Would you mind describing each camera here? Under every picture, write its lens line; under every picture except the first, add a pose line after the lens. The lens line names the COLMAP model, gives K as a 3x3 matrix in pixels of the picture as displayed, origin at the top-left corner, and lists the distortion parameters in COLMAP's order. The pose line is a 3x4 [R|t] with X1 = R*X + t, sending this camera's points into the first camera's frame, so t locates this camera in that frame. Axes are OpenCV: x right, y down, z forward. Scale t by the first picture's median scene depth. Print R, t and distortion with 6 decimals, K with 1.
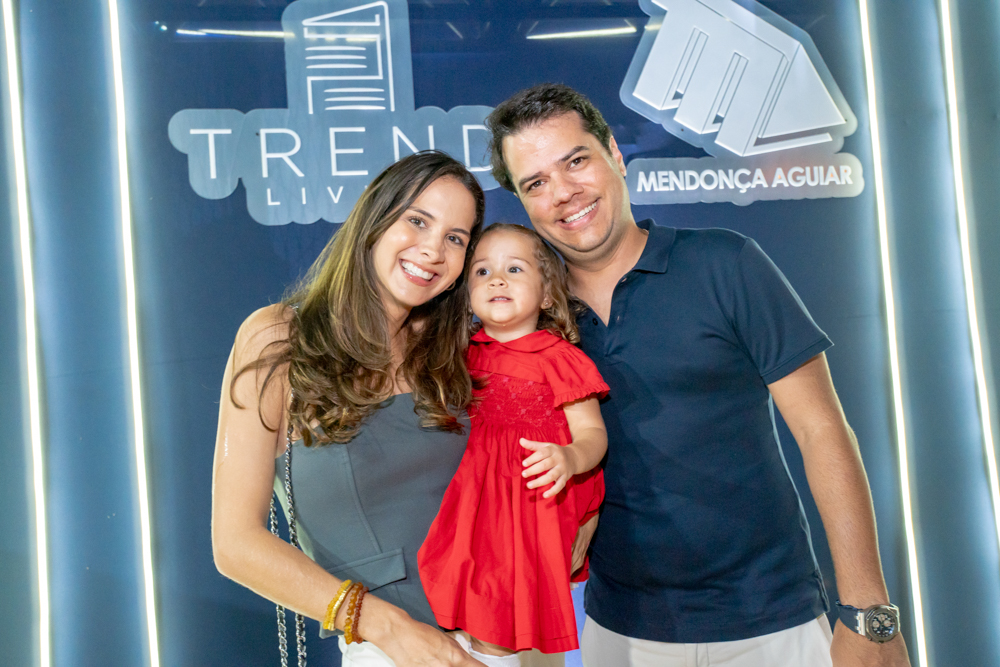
lens RADIAL K [[781.2, 0, 482.6], [0, 781.2, 319.5], [0, 0, 1]] dist [0.031002, 0.008435]
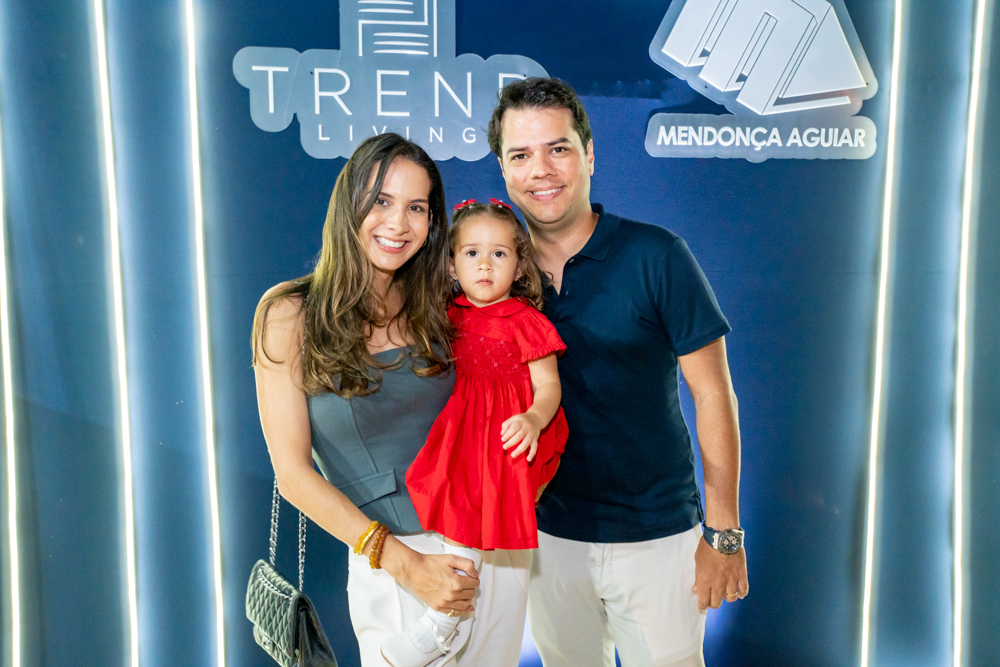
lens RADIAL K [[785.8, 0, 507.3], [0, 785.8, 324.0], [0, 0, 1]] dist [0.034221, 0.021132]
pose [[0.995944, 0.074535, -0.050398, 0.067538], [-0.066558, 0.987227, 0.144749, -0.064723], [0.060543, -0.140807, 0.988184, -0.128734]]
